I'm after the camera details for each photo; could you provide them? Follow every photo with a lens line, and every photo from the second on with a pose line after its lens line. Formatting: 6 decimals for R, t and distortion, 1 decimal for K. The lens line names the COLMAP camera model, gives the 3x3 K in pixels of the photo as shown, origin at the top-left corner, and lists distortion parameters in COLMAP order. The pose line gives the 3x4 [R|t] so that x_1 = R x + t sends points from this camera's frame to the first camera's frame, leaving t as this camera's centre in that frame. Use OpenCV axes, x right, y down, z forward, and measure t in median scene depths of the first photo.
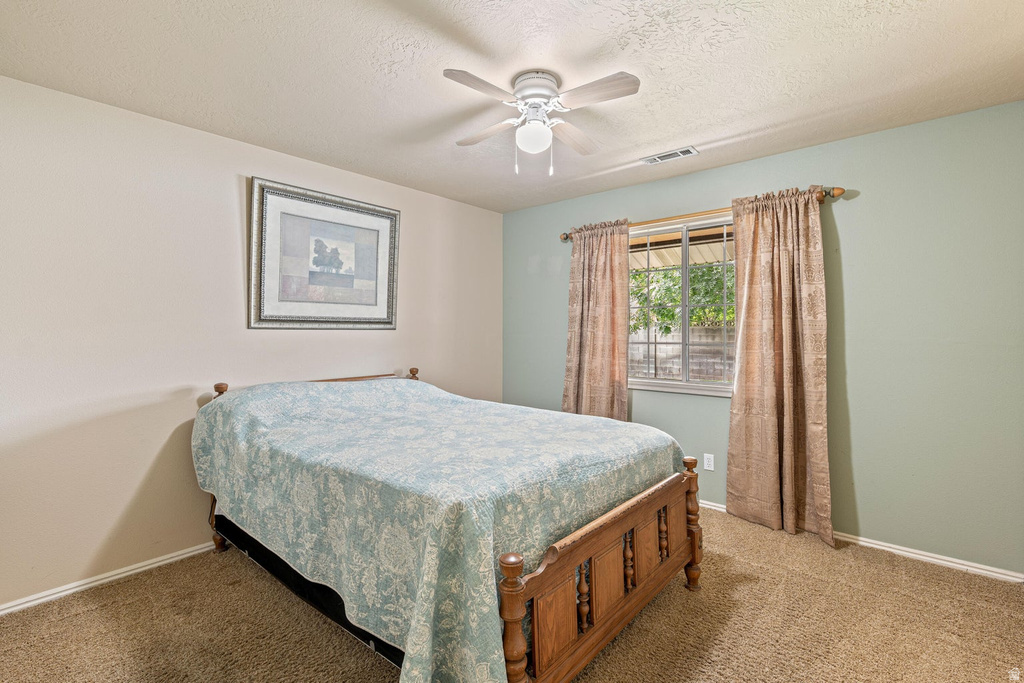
lens RADIAL K [[456.4, 0, 513.2], [0, 456.4, 331.3], [0, 0, 1]] dist [-0.001869, -0.000050]
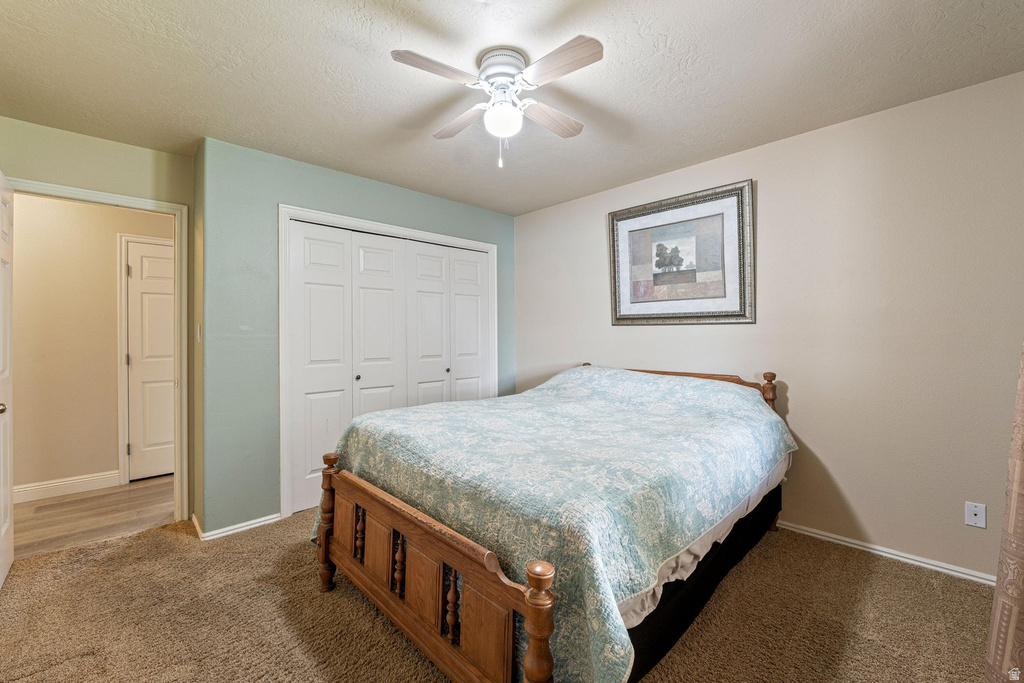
lens RADIAL K [[420.9, 0, 508.1], [0, 420.9, 336.9], [0, 0, 1]] dist [-0.014062, 0.000067]
pose [[-0.078876, 0.012569, -0.996805, 0.604551], [0.006560, 0.999905, 0.012089, 0.009028], [0.996863, -0.005585, -0.078951, 0.703299]]
